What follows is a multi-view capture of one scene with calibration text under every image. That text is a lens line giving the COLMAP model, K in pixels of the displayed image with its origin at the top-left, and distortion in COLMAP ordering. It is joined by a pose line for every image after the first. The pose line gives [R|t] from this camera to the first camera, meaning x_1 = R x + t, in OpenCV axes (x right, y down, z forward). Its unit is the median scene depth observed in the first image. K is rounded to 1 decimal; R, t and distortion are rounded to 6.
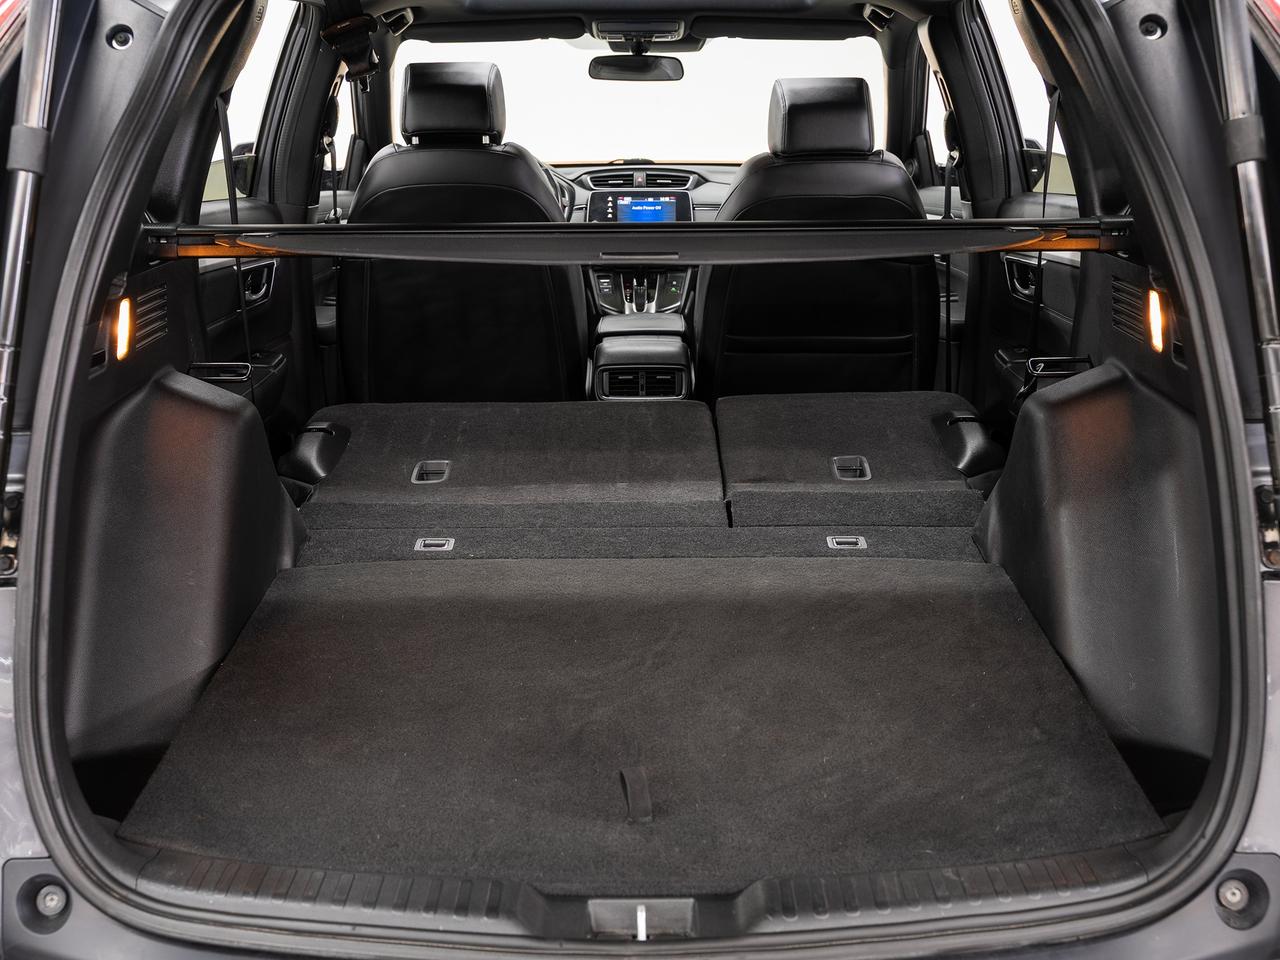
lens RADIAL K [[1508.0, 0, 640.0], [0, 1508.0, 480.0], [0, 0, 1]] dist [0.003168, -0.013095]
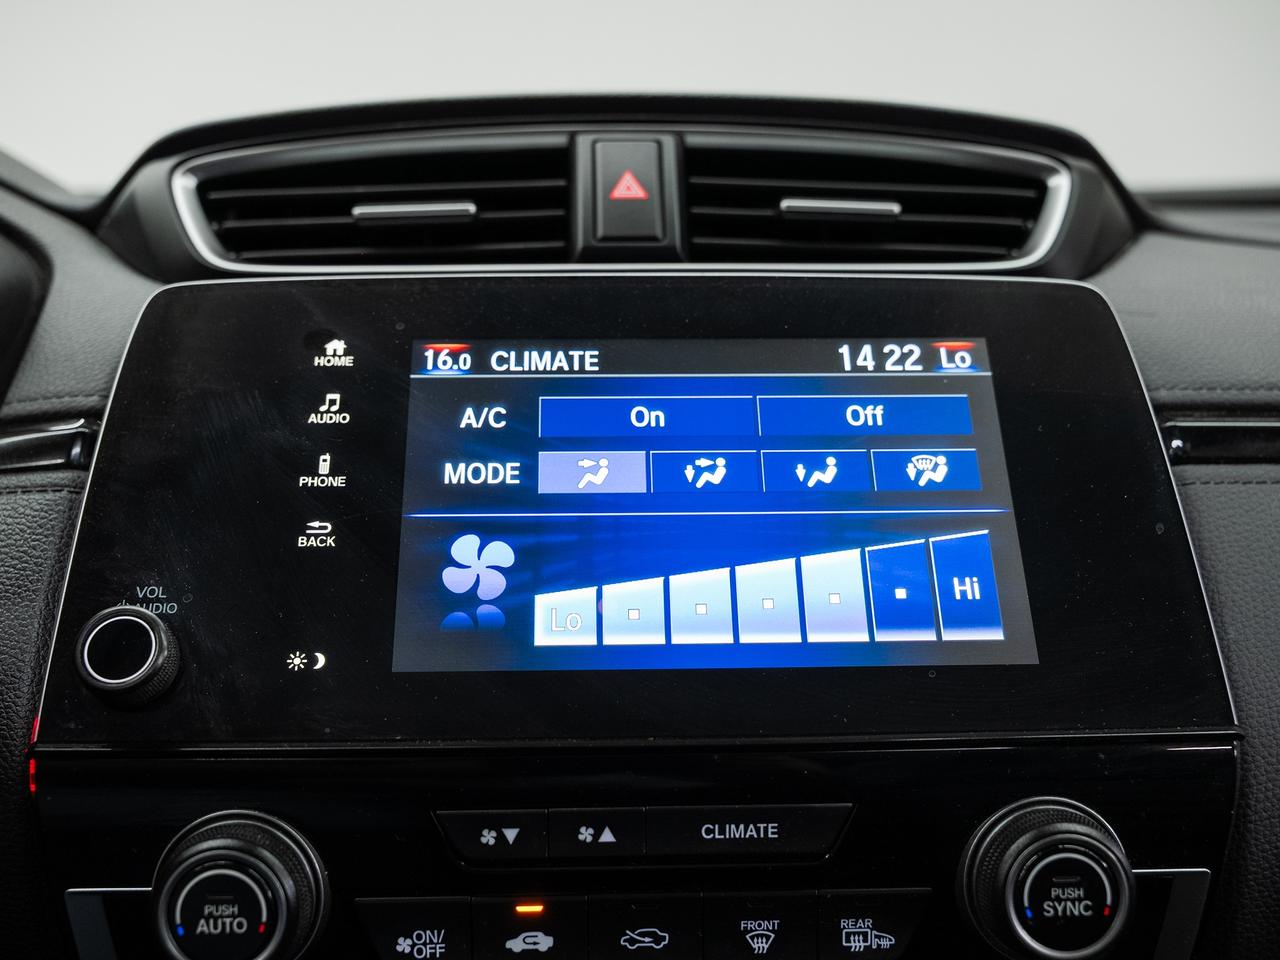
lens RADIAL K [[1331.5, 0, 640.0], [0, 1331.5, 480.0], [0, 0, 1]] dist [0.002110, -0.001846]
pose [[0.999278, -0.004400, 0.037749, -0.003122], [0.008471, 0.994075, -0.108368, -0.168709], [-0.037049, 0.108610, 0.993394, 0.913225]]
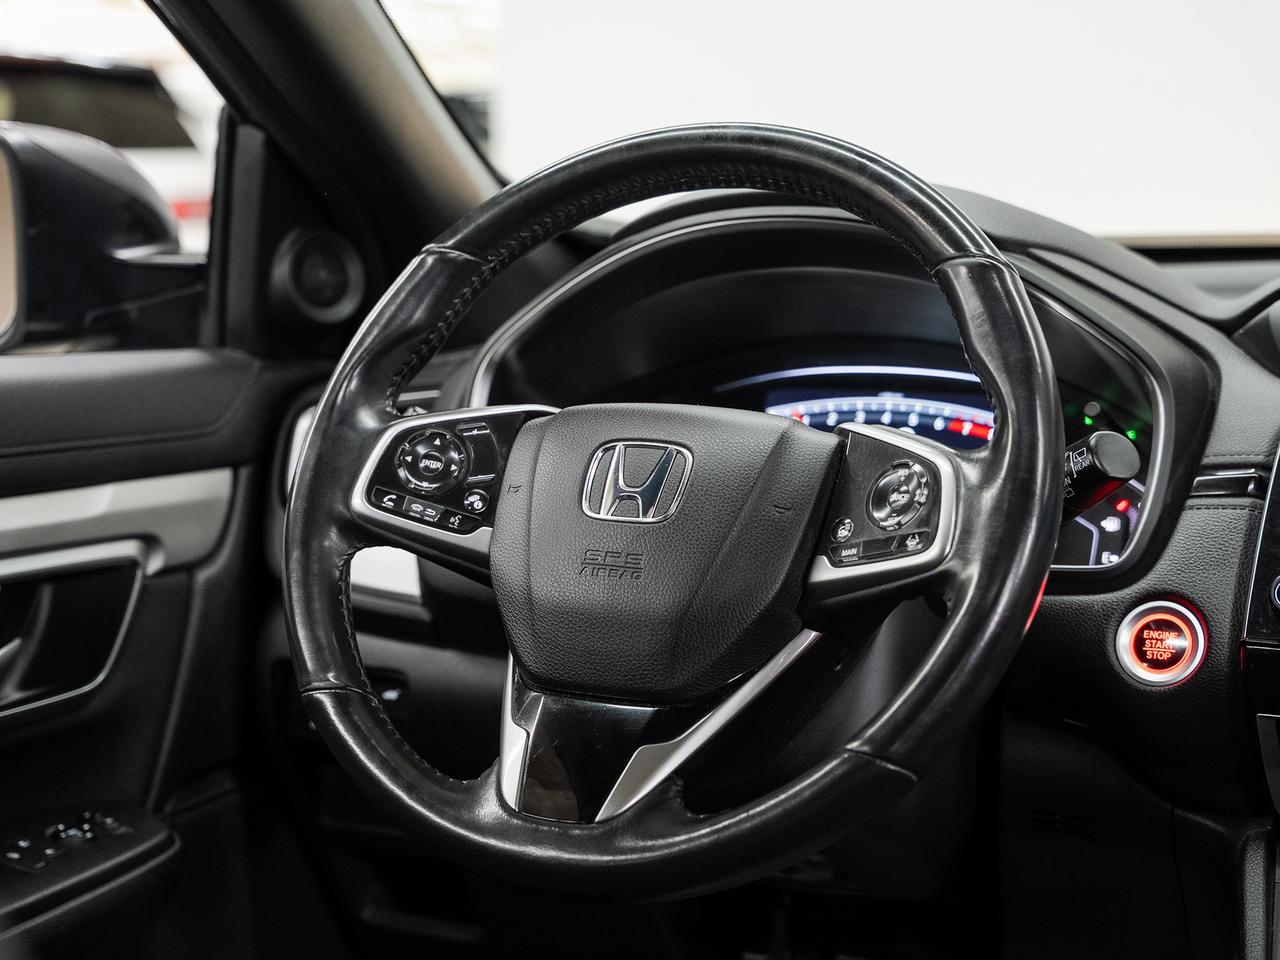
lens RADIAL K [[2247.4, 0, 640.0], [0, 2247.4, 480.0], [0, 0, 1]] dist [0.019443, 0.046202]
pose [[0.898955, 0.049563, -0.435229, 0.012998], [-0.102205, 0.989887, -0.098376, -0.148237], [0.425952, 0.132918, 0.894929, 0.737078]]
